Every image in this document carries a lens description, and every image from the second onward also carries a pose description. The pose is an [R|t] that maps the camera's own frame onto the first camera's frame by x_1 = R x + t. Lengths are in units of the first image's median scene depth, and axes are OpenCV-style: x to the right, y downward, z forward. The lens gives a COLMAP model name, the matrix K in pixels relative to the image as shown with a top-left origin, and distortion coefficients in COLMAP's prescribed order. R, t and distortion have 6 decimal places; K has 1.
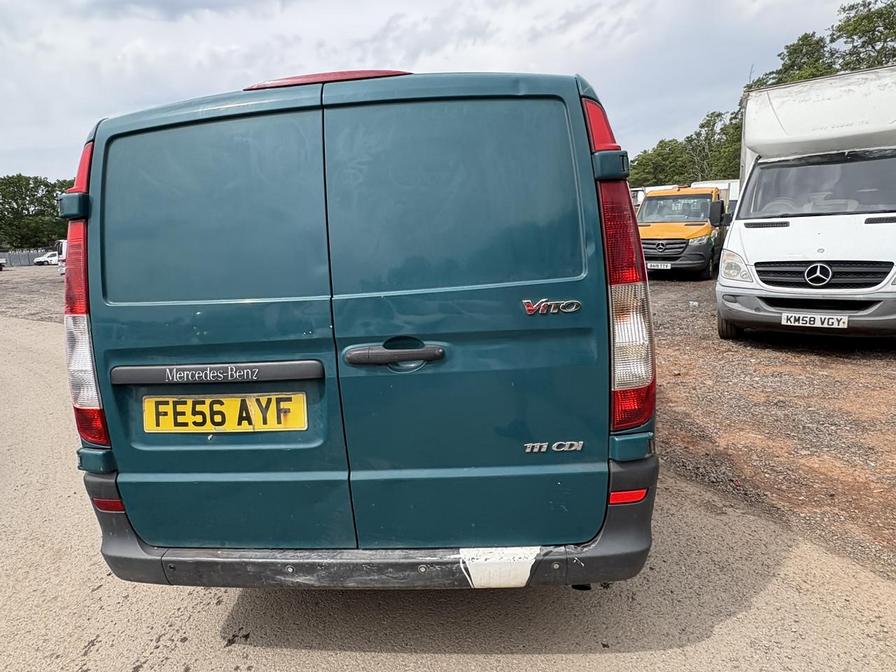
lens RADIAL K [[527.8, 0, 451.2], [0, 527.8, 337.3], [0, 0, 1]] dist [-0.001127, 0.000010]
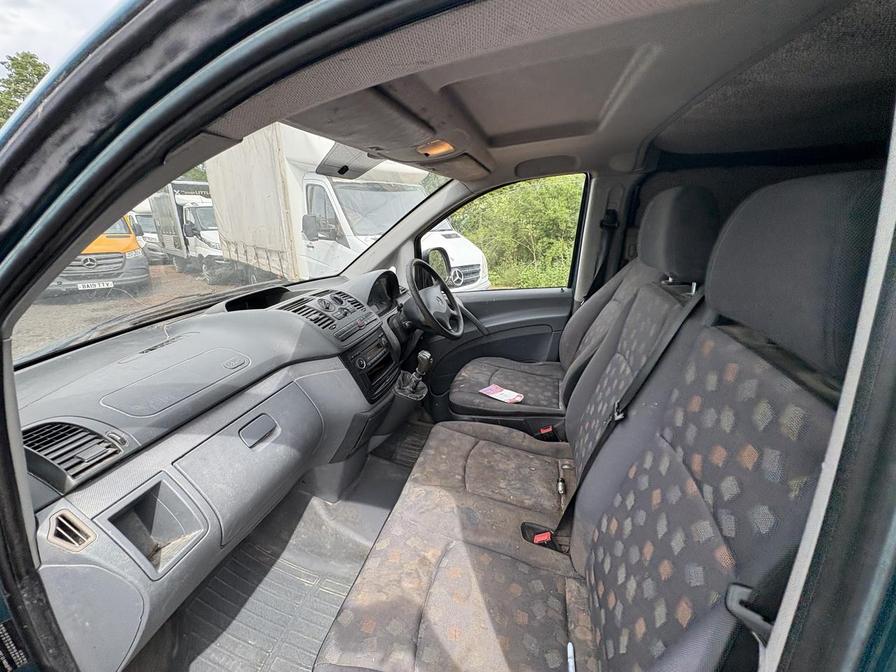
lens RADIAL K [[358.3, 0, 444.9], [0, 358.3, 336.2], [0, 0, 1]] dist [0.001304, -0.000097]
pose [[0.177834, -0.263900, 0.948015, -0.207468], [0.201484, 0.952726, 0.227416, -0.196755], [-0.963213, 0.150567, 0.222599, 0.885467]]
